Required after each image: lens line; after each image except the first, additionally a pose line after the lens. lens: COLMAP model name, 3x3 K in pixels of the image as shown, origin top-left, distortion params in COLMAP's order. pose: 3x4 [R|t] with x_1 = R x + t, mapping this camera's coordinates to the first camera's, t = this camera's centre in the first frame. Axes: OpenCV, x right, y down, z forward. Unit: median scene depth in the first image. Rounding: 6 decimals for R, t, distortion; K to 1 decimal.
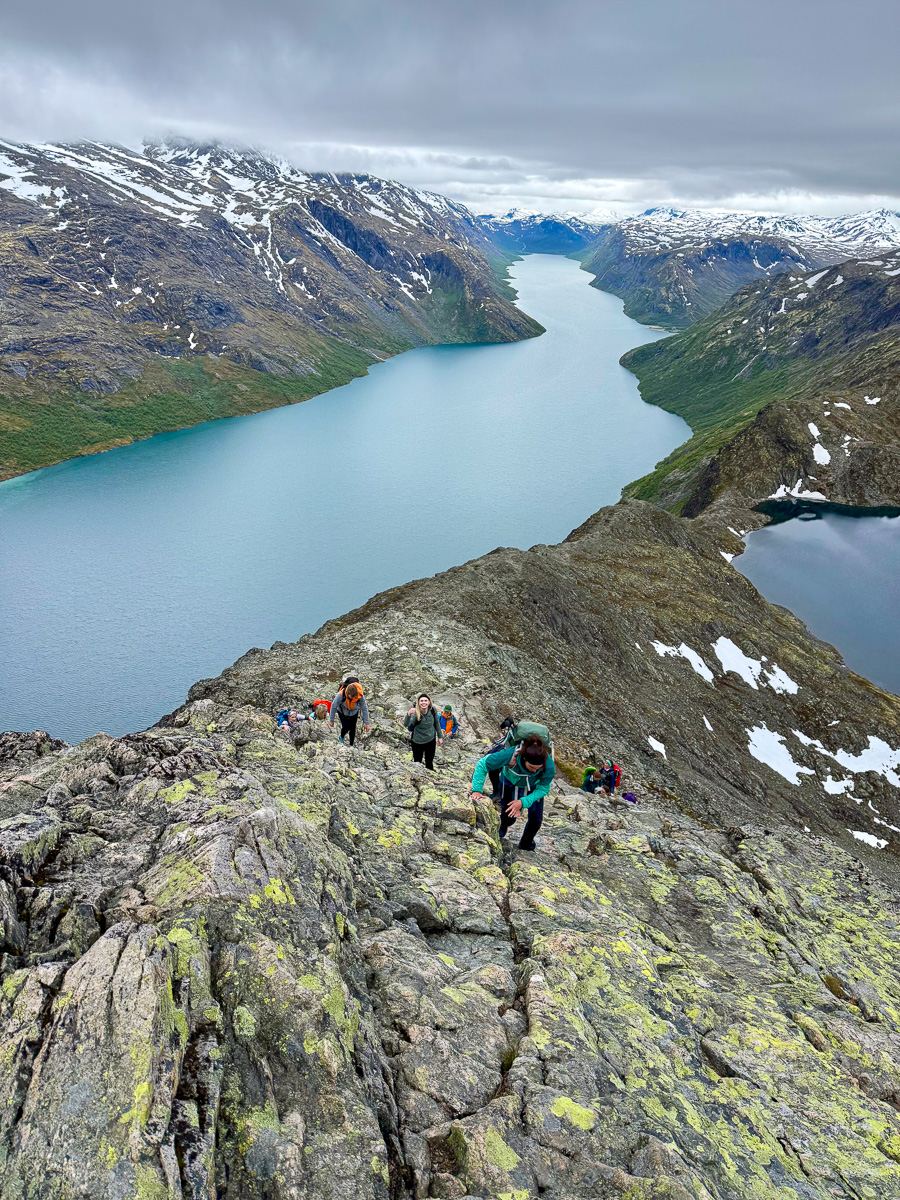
lens RADIAL K [[835.1, 0, 455.2], [0, 835.1, 604.1], [0, 0, 1]] dist [-0.003388, -0.009494]
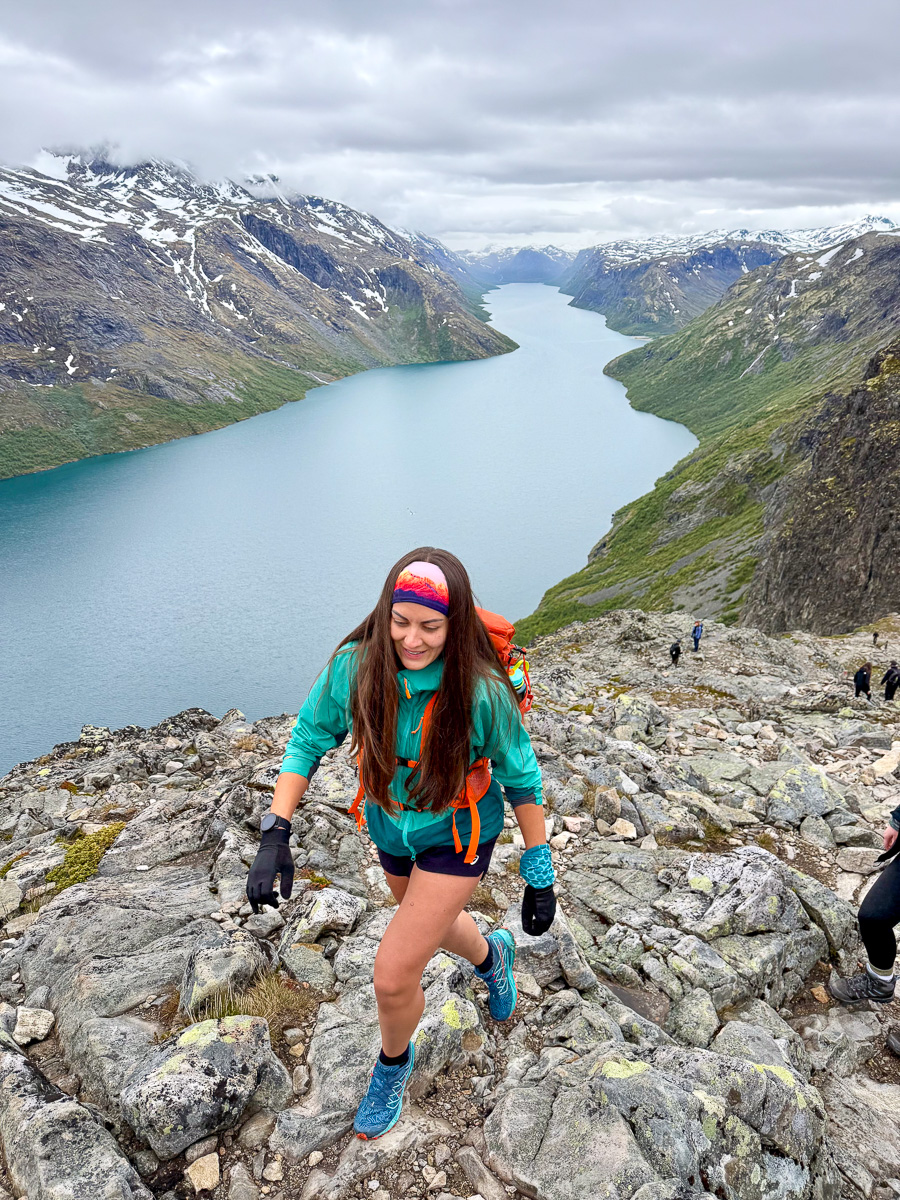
lens RADIAL K [[835.1, 0, 444.2], [0, 835.1, 598.6], [0, 0, 1]] dist [-0.003388, -0.009494]
pose [[0.998384, -0.054939, -0.014511, 0.033524], [0.054105, 0.997144, -0.052685, -0.019331], [0.017364, 0.051815, 0.998506, 0.152466]]
